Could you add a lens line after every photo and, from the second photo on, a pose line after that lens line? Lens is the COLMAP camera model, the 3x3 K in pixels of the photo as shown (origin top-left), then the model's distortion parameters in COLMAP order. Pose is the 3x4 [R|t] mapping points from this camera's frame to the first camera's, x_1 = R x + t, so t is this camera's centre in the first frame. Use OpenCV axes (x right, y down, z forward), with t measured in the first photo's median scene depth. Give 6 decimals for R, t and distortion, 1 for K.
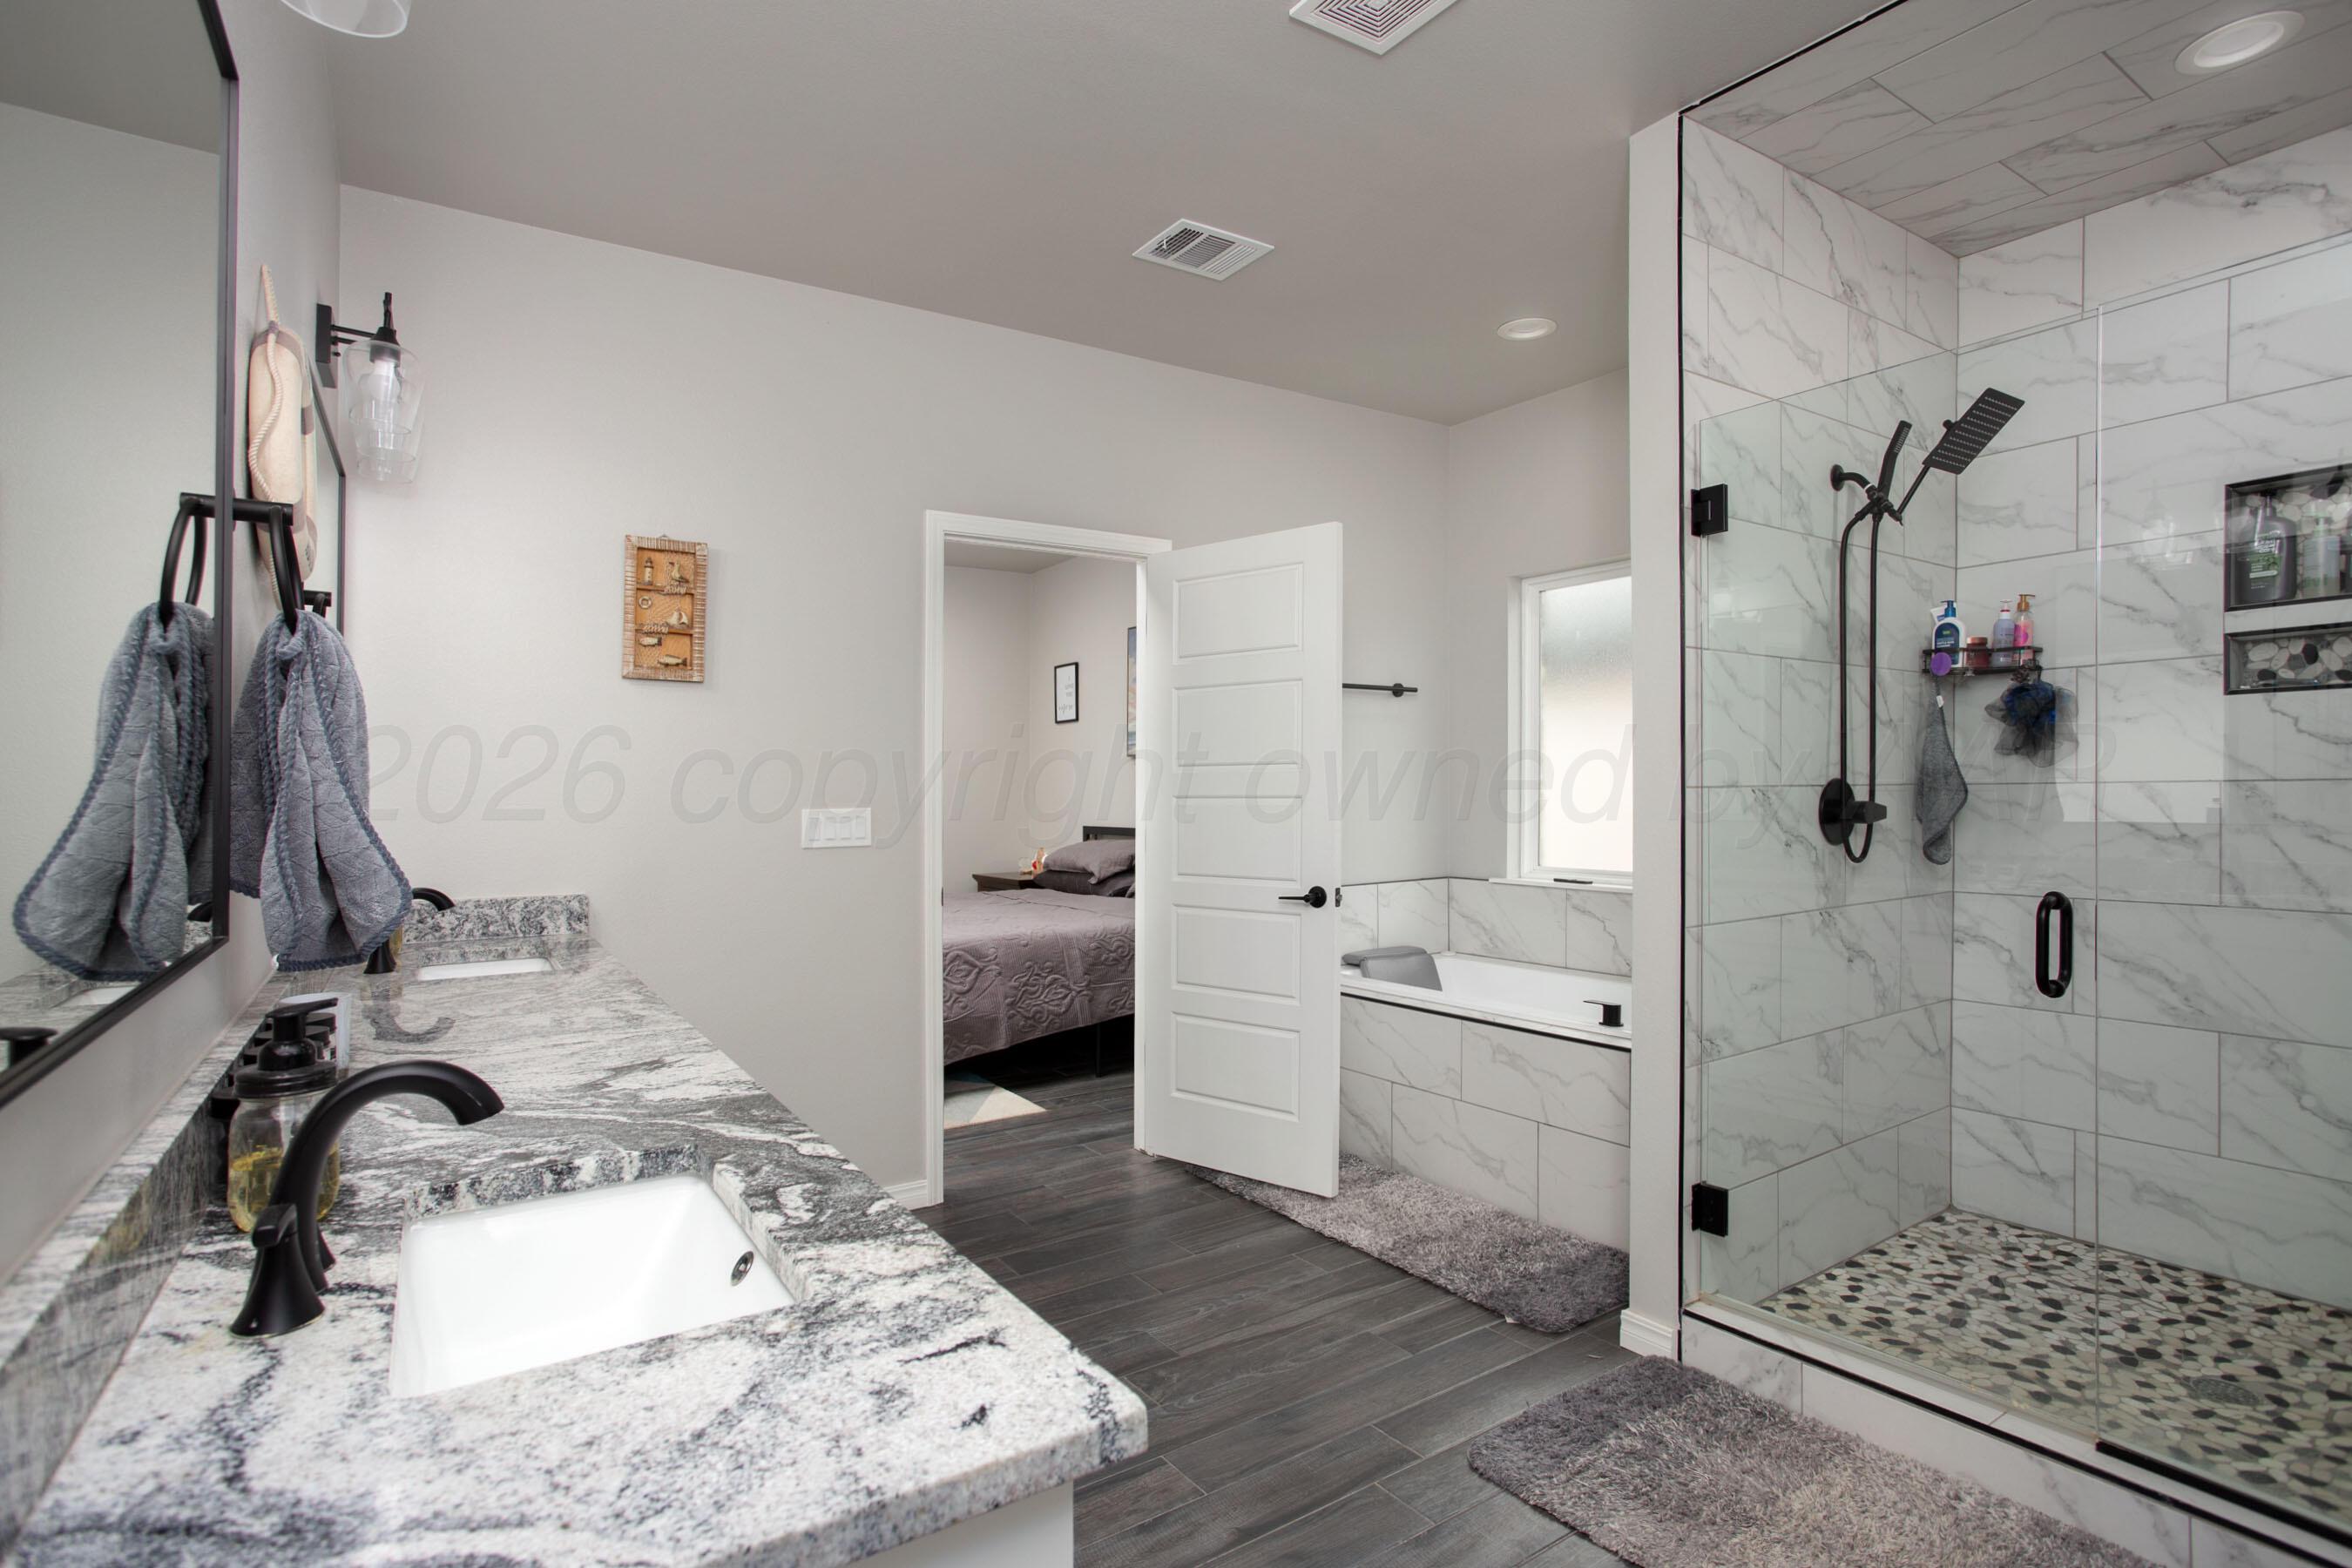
lens RADIAL K [[1185.7, 0, 1183.0], [0, 1185.7, 796.3], [0, 0, 1]] dist [-0.076950, 0.033529]
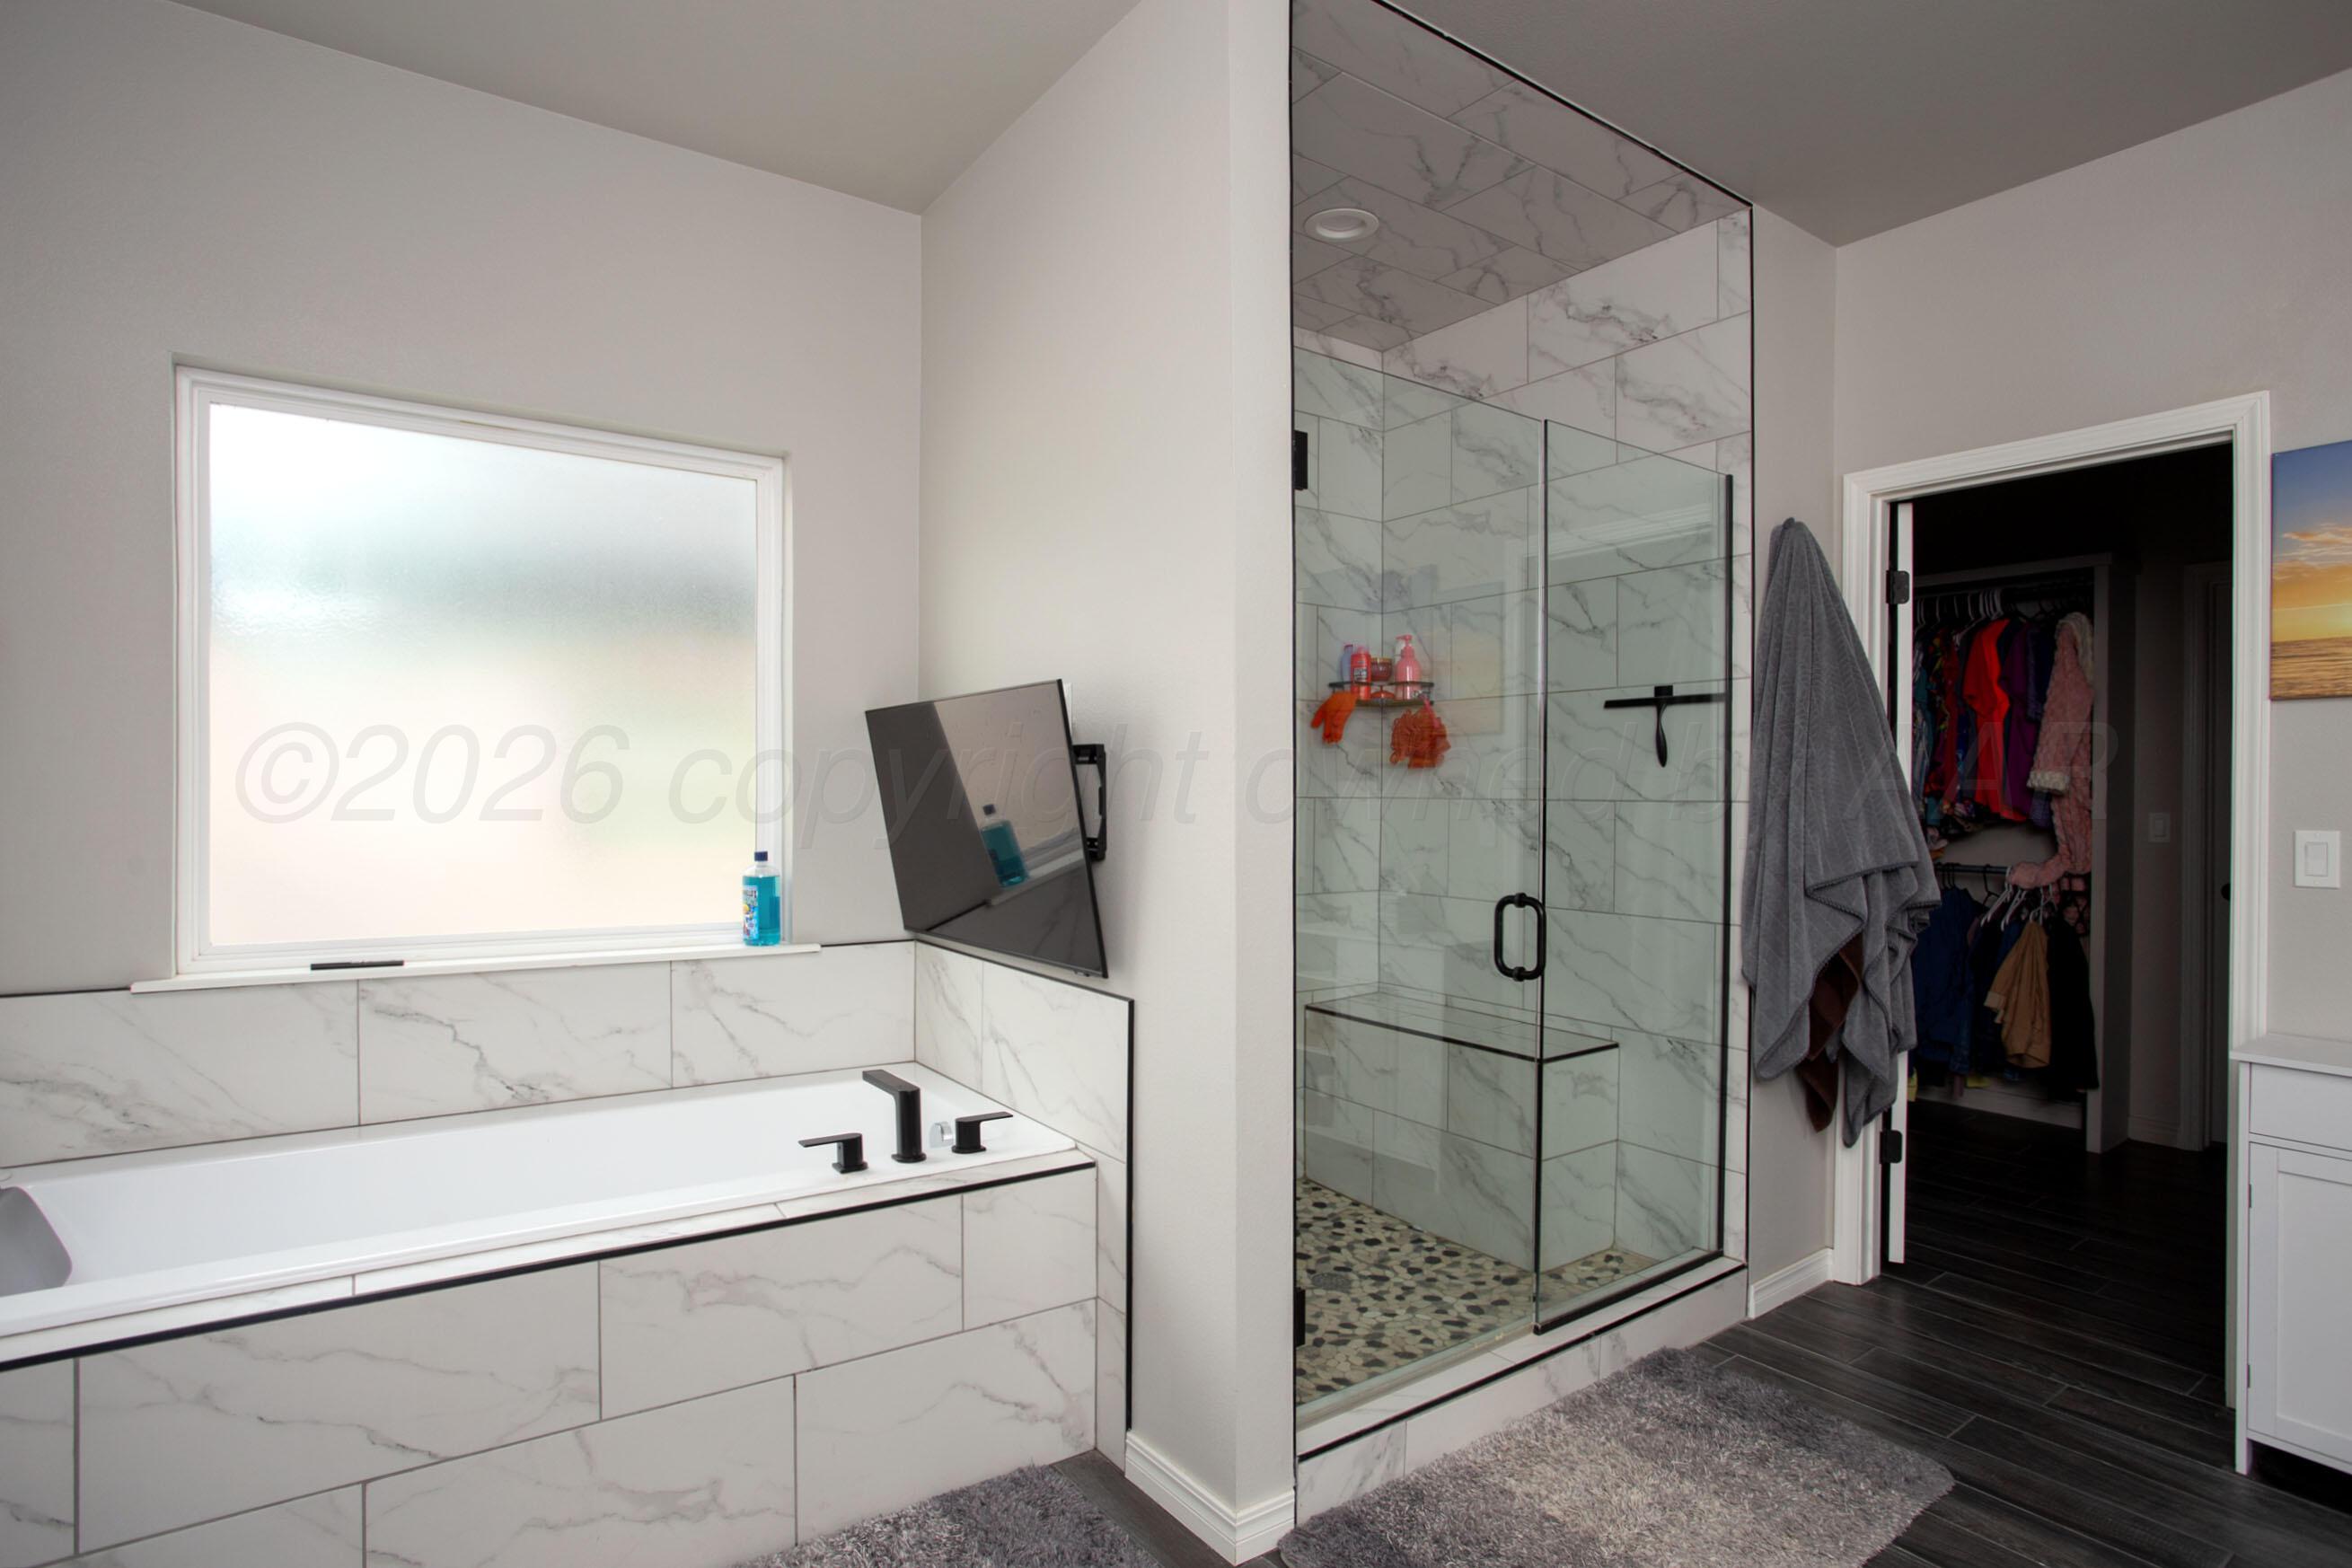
lens RADIAL K [[1185.7, 0, 1183.0], [0, 1185.7, 796.3], [0, 0, 1]] dist [-0.076950, 0.033529]
pose [[-0.021567, 0.016117, 0.999637, -0.415163], [-0.005495, 0.999853, -0.016239, 0.000693], [-0.999752, -0.005844, -0.021475, 1.222584]]
